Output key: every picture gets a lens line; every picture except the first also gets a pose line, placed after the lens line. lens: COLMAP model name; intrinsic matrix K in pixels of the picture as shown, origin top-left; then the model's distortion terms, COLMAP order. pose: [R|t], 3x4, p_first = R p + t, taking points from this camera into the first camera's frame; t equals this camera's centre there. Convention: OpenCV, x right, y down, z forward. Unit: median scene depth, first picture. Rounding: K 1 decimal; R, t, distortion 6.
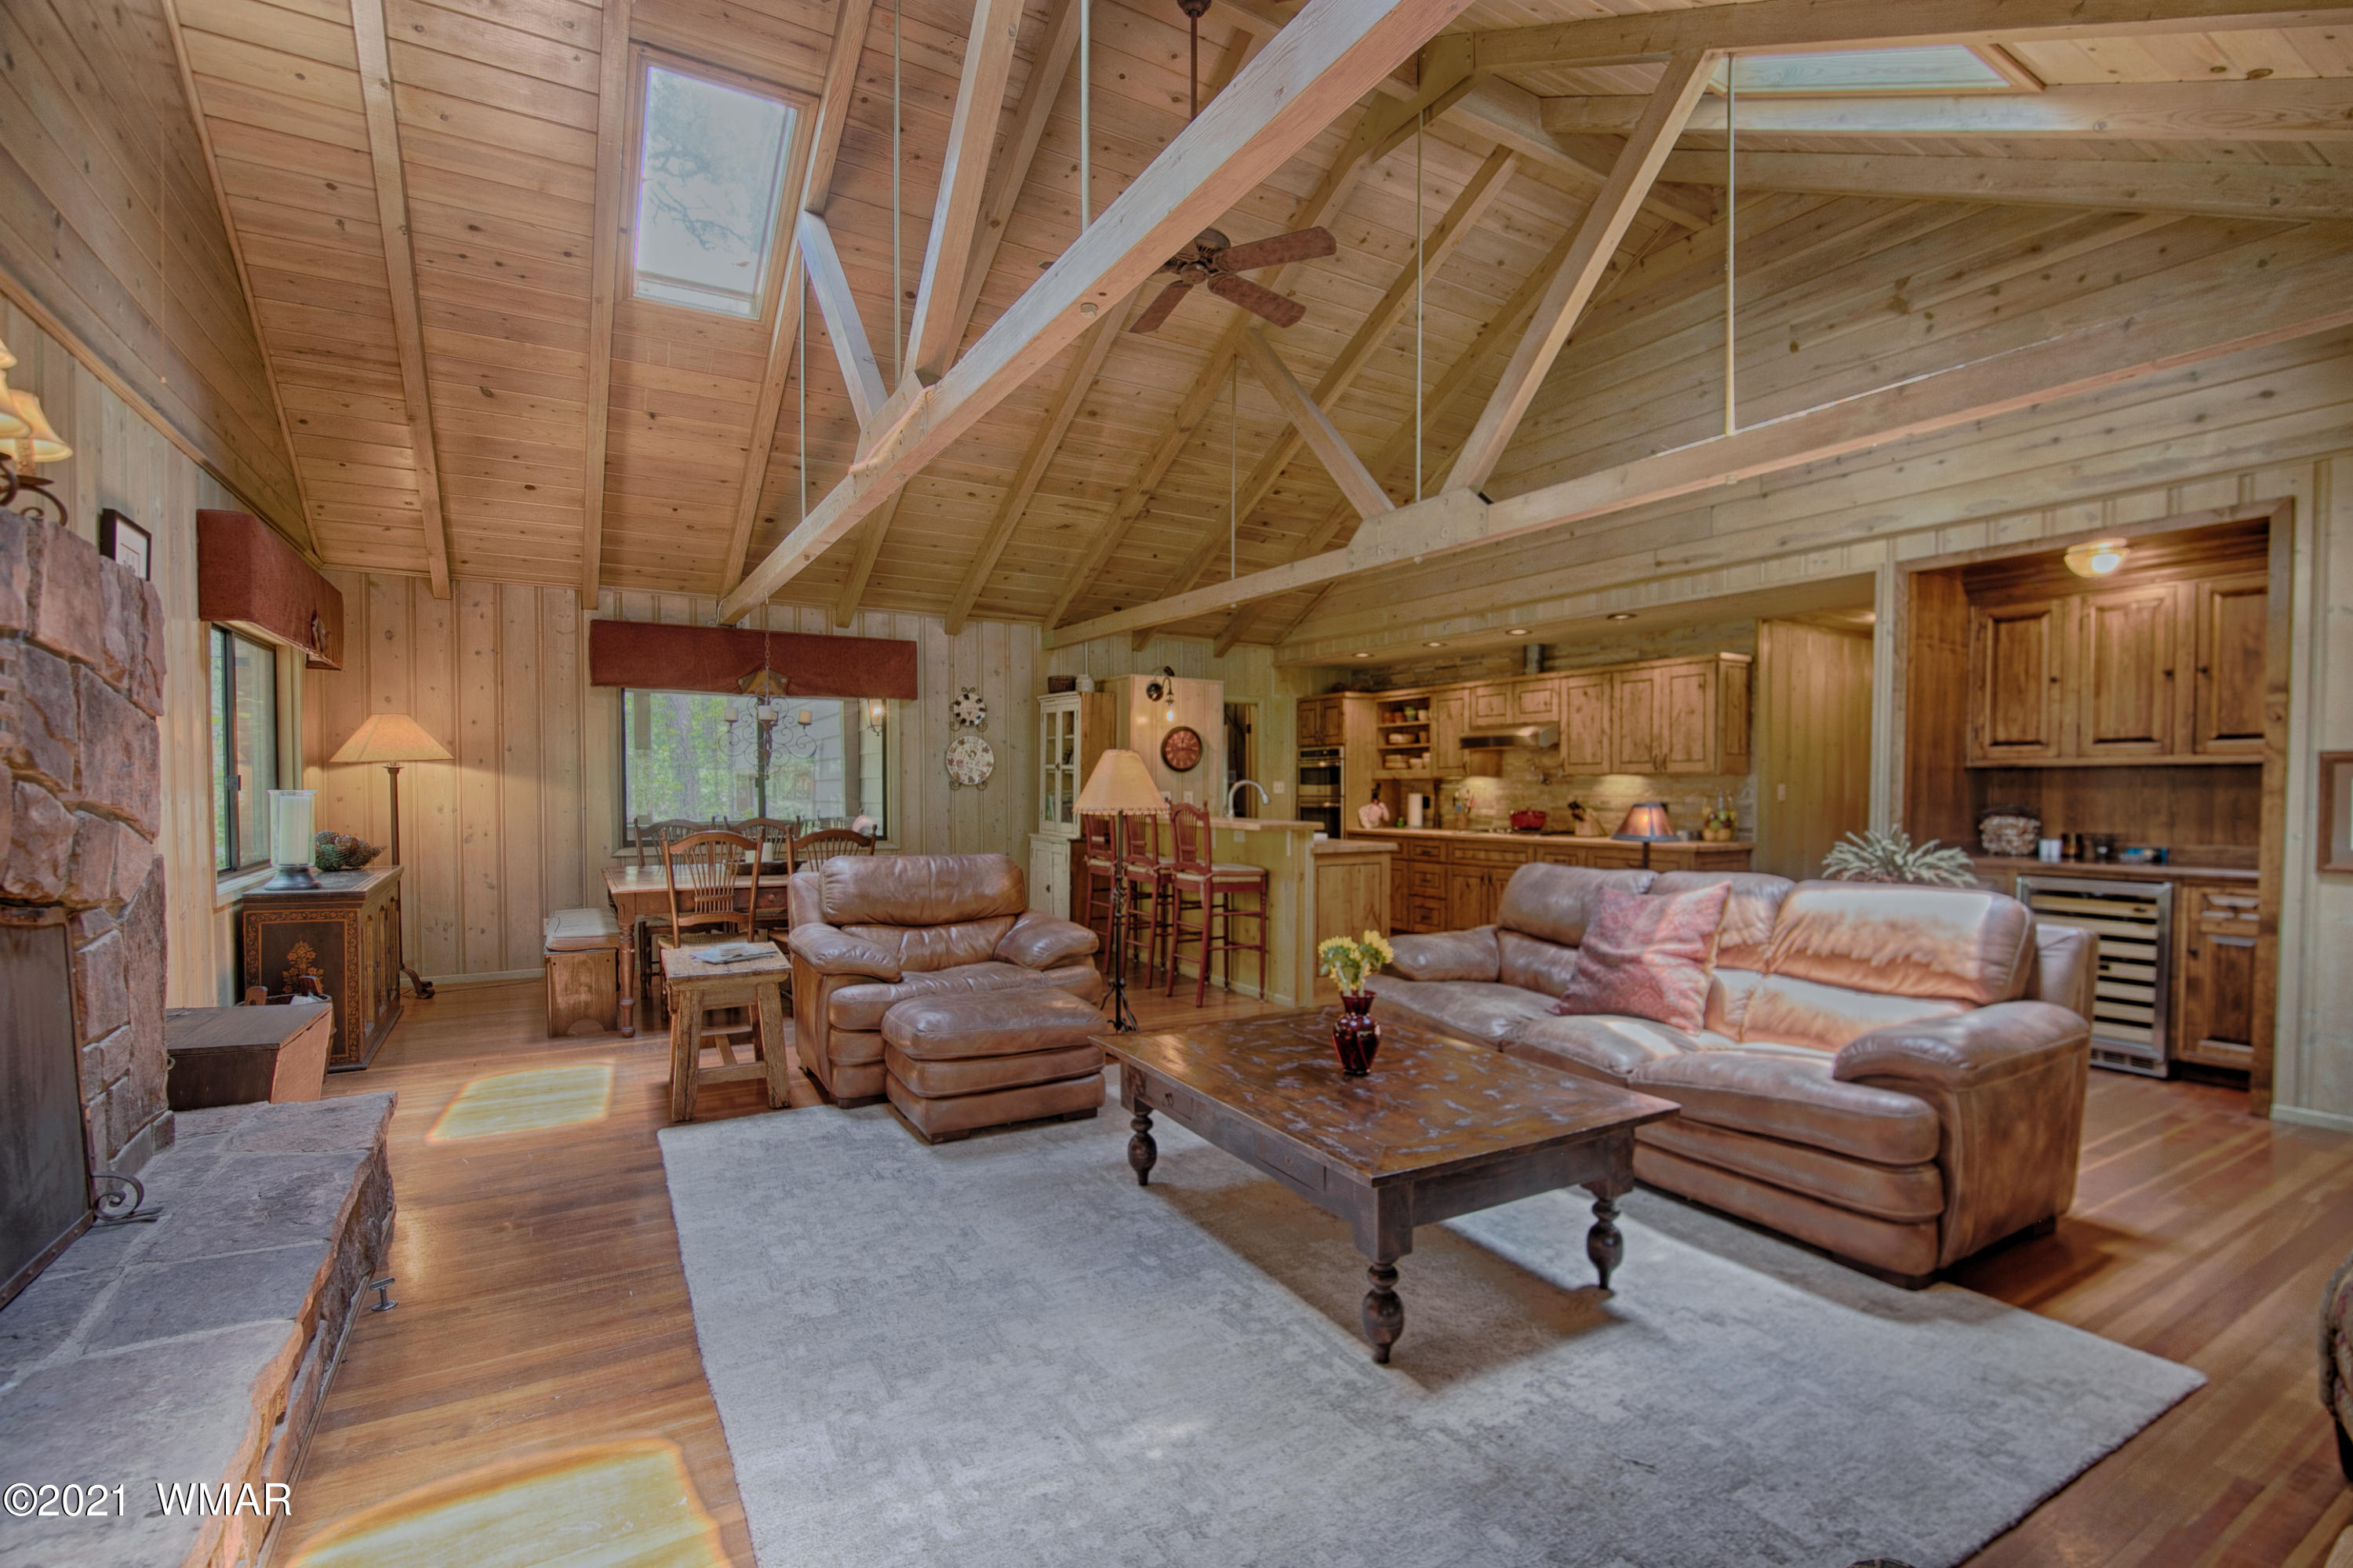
lens RADIAL K [[1089.9, 0, 1237.7], [0, 1089.9, 817.6], [0, 0, 1]] dist [-0.020251, -0.000124]
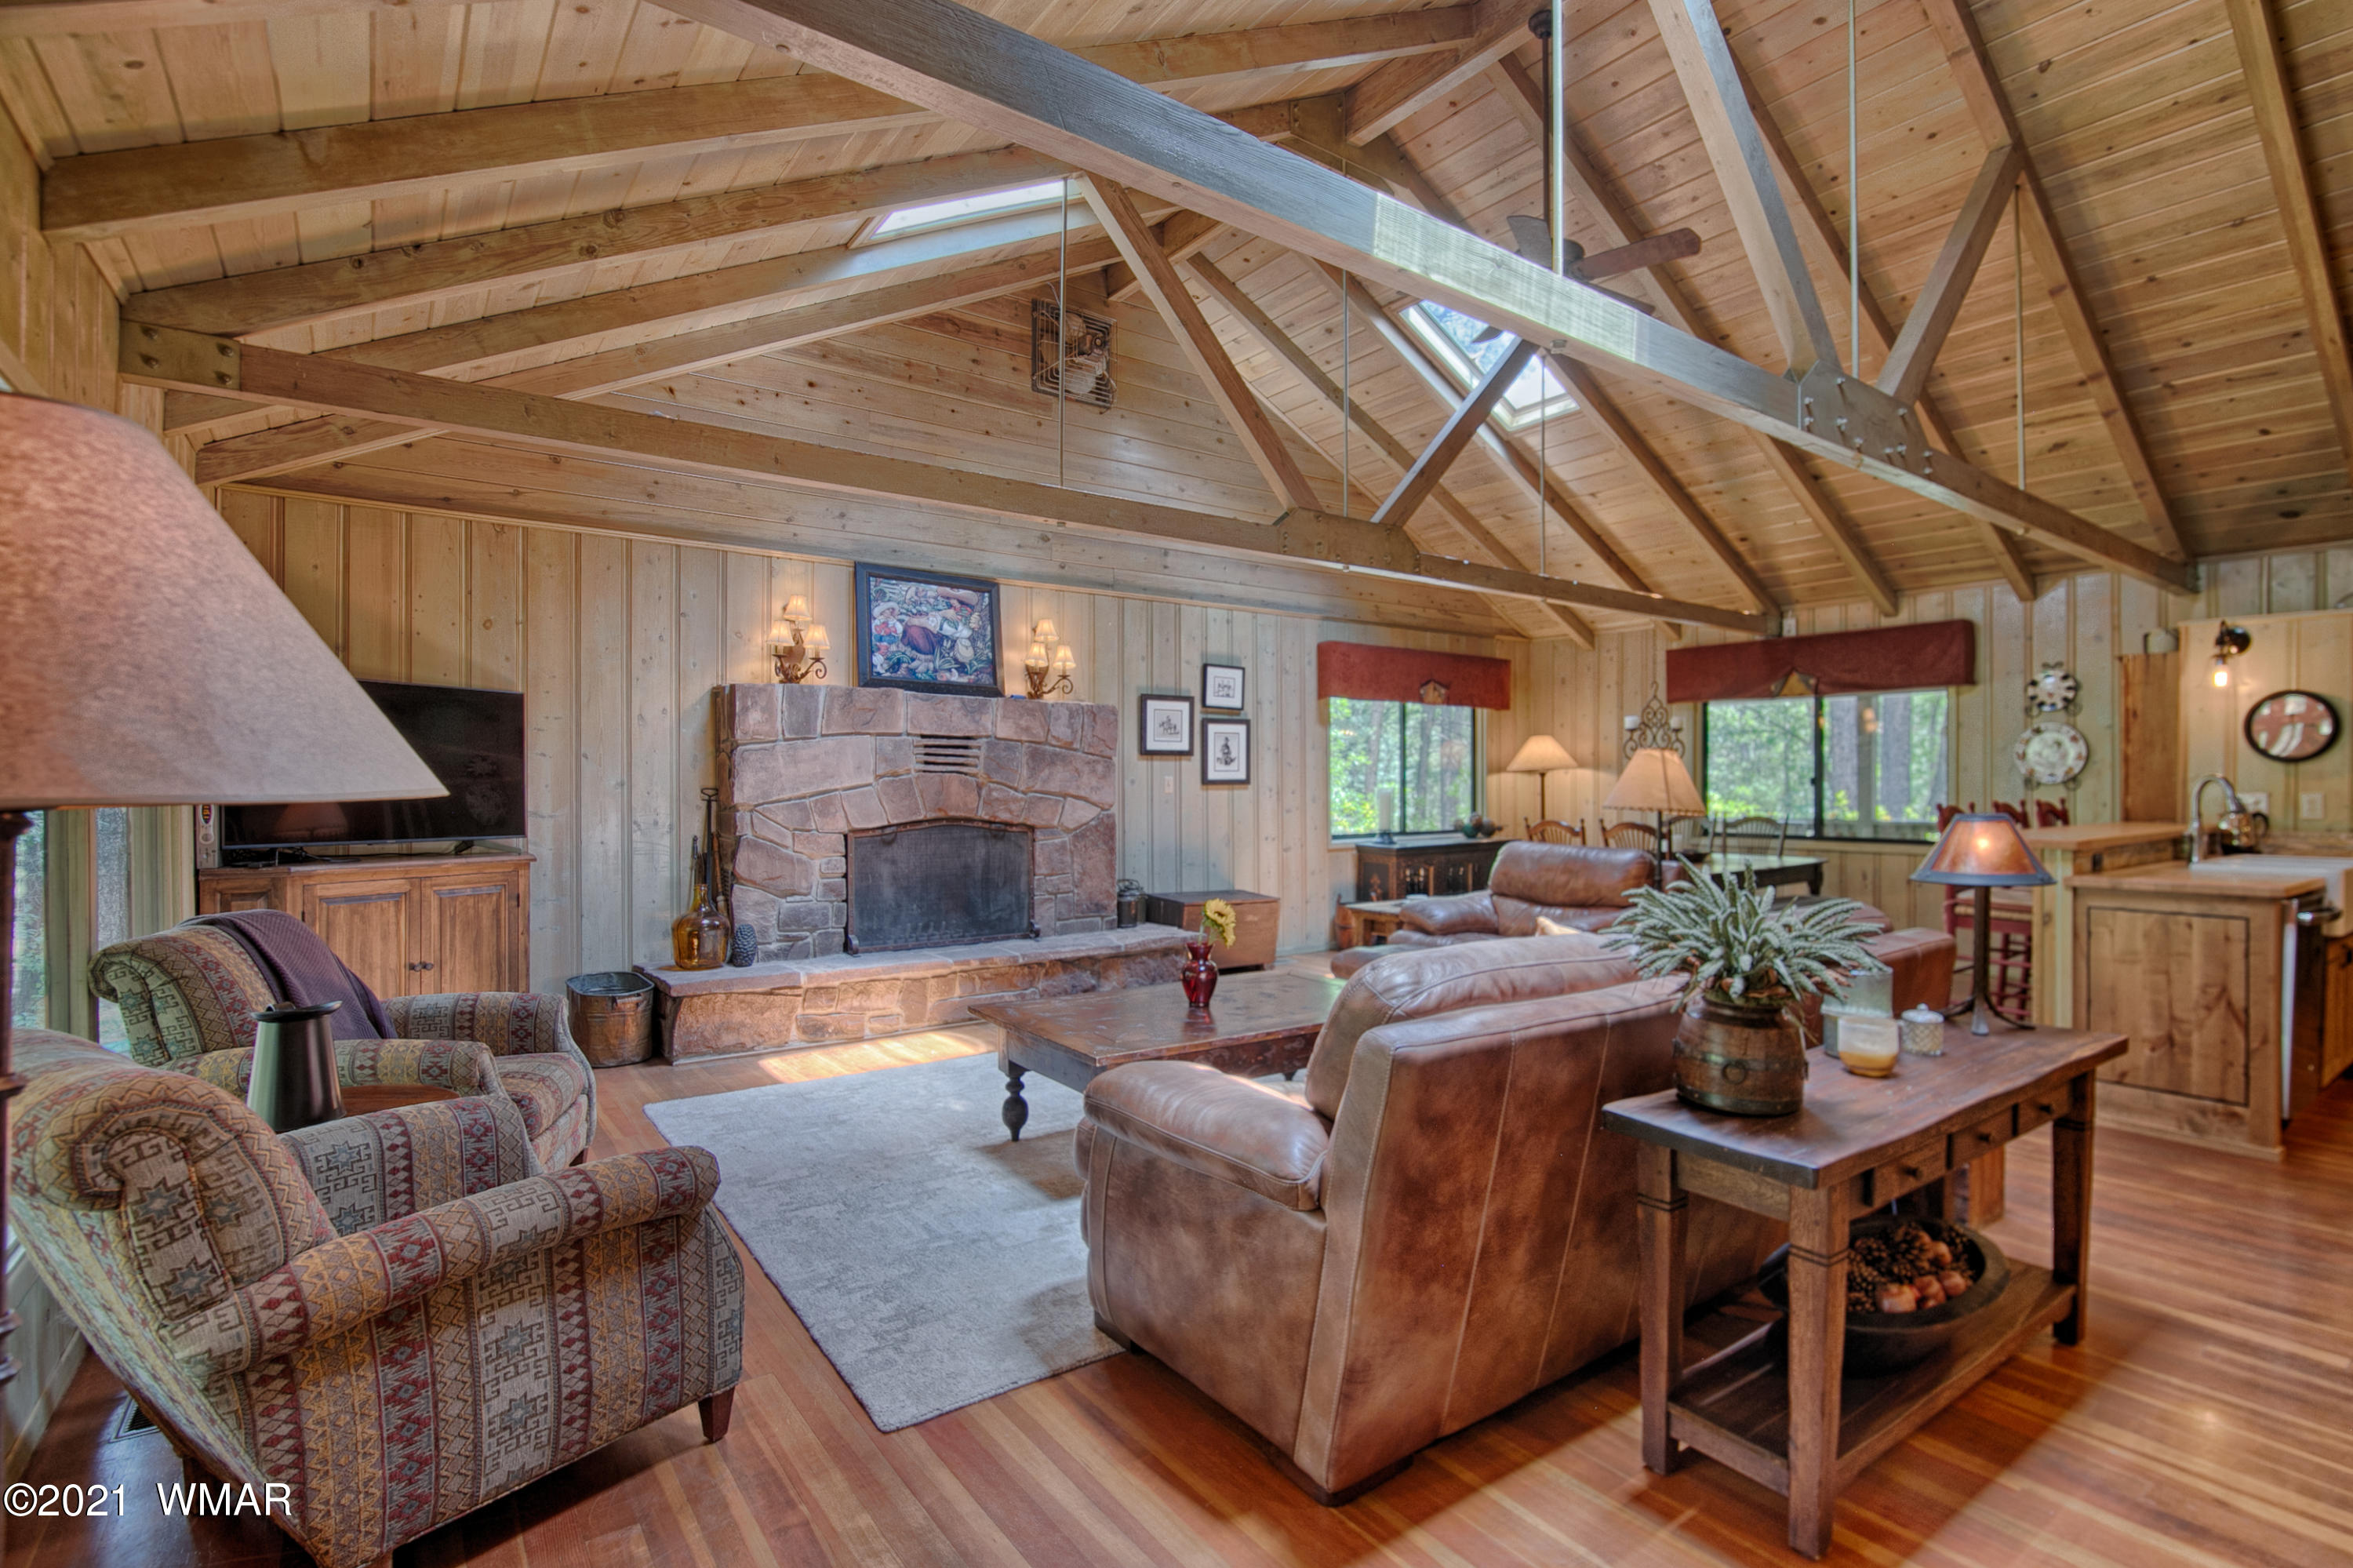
lens RADIAL K [[1109.4, 0, 1227.8], [0, 1109.4, 783.2], [0, 0, 1]] dist [-0.017705, 0.000653]
pose [[0.094157, -0.003257, -0.995552, 0.618578], [-0.027794, 0.999596, -0.005898, -0.010243], [0.995169, 0.028226, 0.094029, 0.391900]]
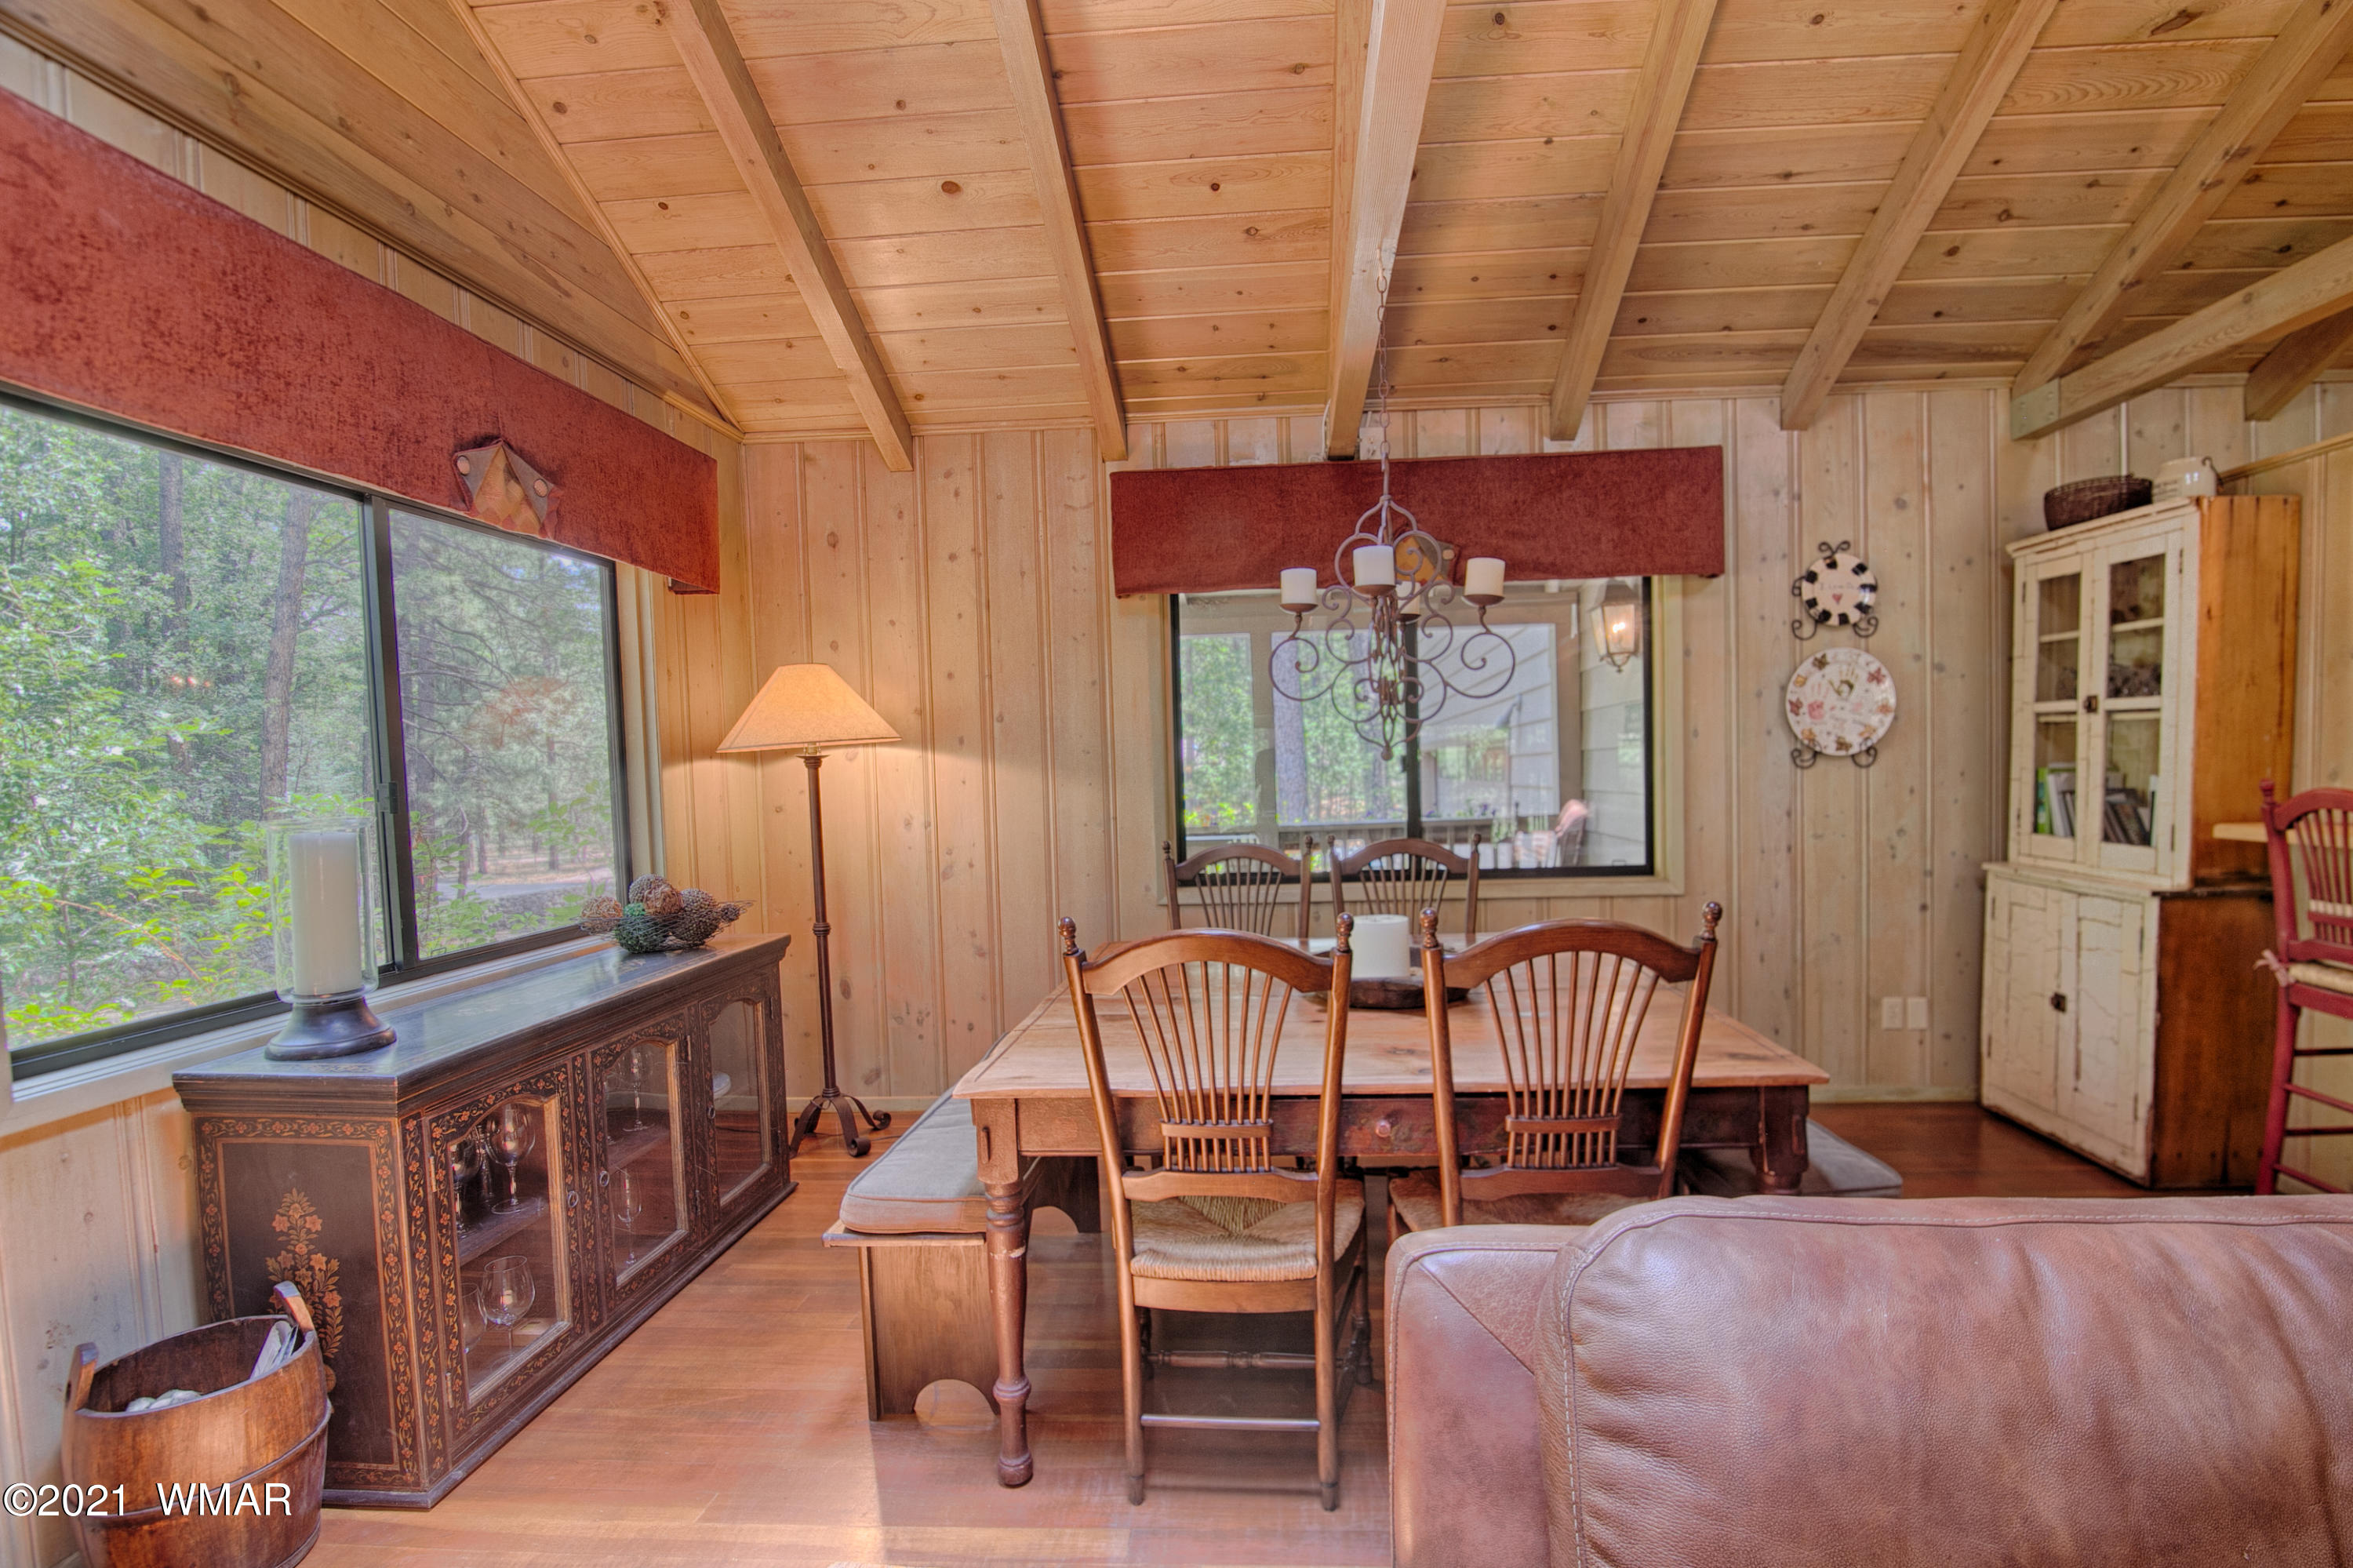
lens RADIAL K [[1091.8, 0, 1226.8], [0, 1091.8, 817.8], [0, 0, 1]] dist [-0.016528, 0.000109]
pose [[0.811503, 0.002039, -0.584345, -0.231202], [0.012505, 0.999704, 0.020855, -0.020612], [0.584214, -0.024231, 0.811238, 0.590768]]
